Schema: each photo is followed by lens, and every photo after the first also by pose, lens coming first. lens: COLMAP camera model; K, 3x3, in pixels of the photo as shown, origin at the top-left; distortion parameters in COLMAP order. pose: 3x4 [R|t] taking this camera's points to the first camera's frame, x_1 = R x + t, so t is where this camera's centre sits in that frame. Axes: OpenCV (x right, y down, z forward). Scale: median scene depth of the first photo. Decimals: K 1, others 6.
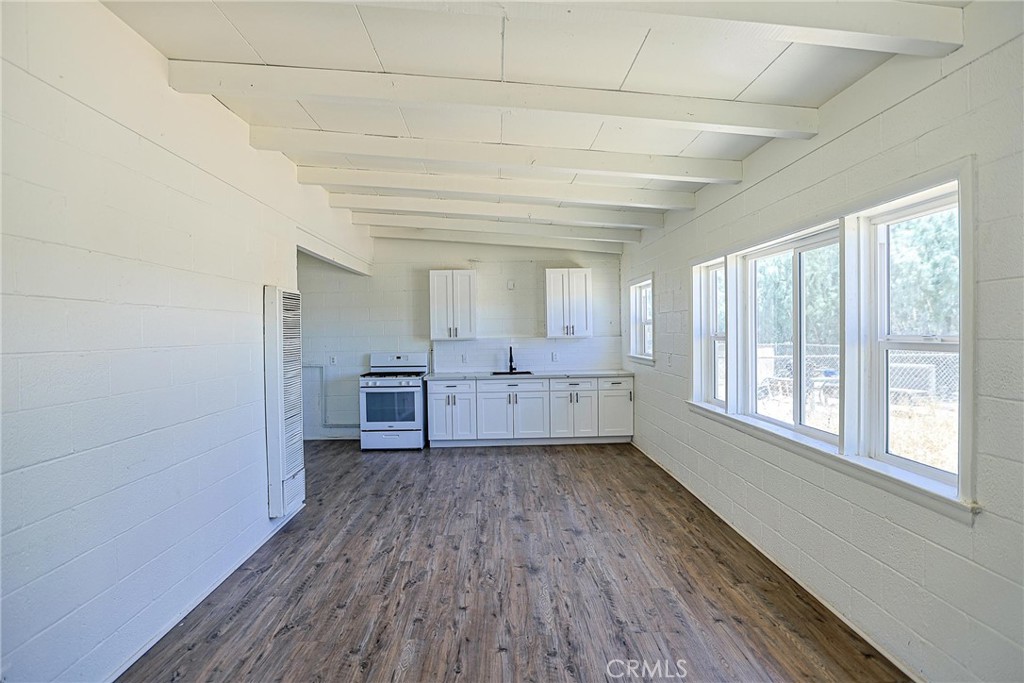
lens RADIAL K [[507.5, 0, 515.6], [0, 507.5, 338.9], [0, 0, 1]] dist [0.003749, 0.001184]
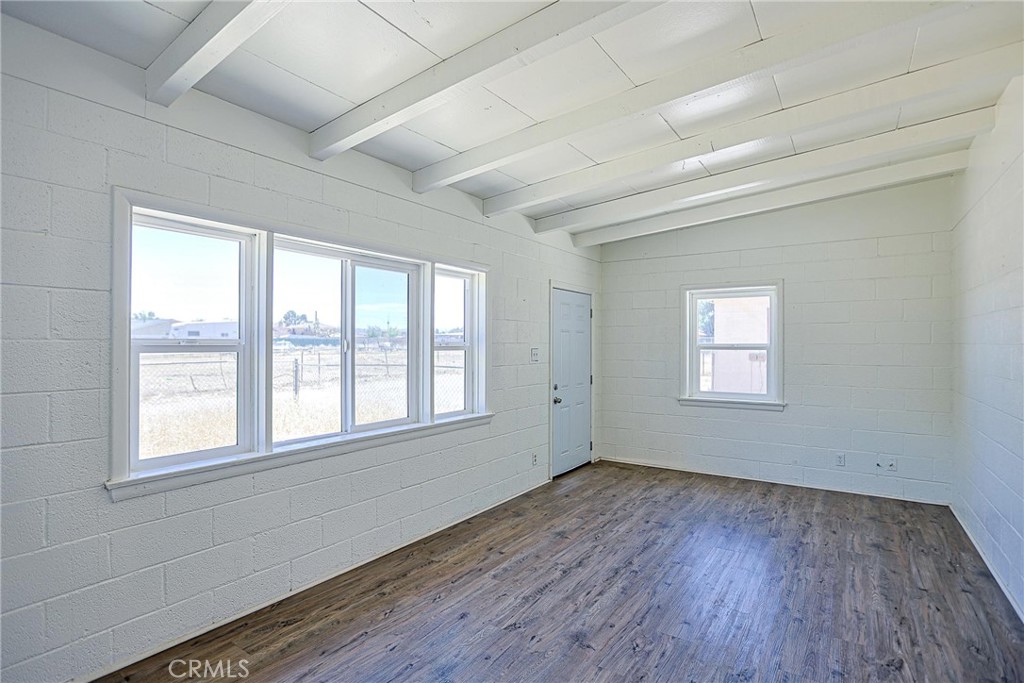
lens RADIAL K [[507.5, 0, 518.3], [0, 507.5, 343.3], [0, 0, 1]] dist [0.003749, 0.001184]
pose [[-0.812211, 0.010672, 0.583267, -0.385328], [0.013087, 0.999914, -0.000072, -0.003818], [-0.583218, 0.007575, -0.812281, 1.835307]]
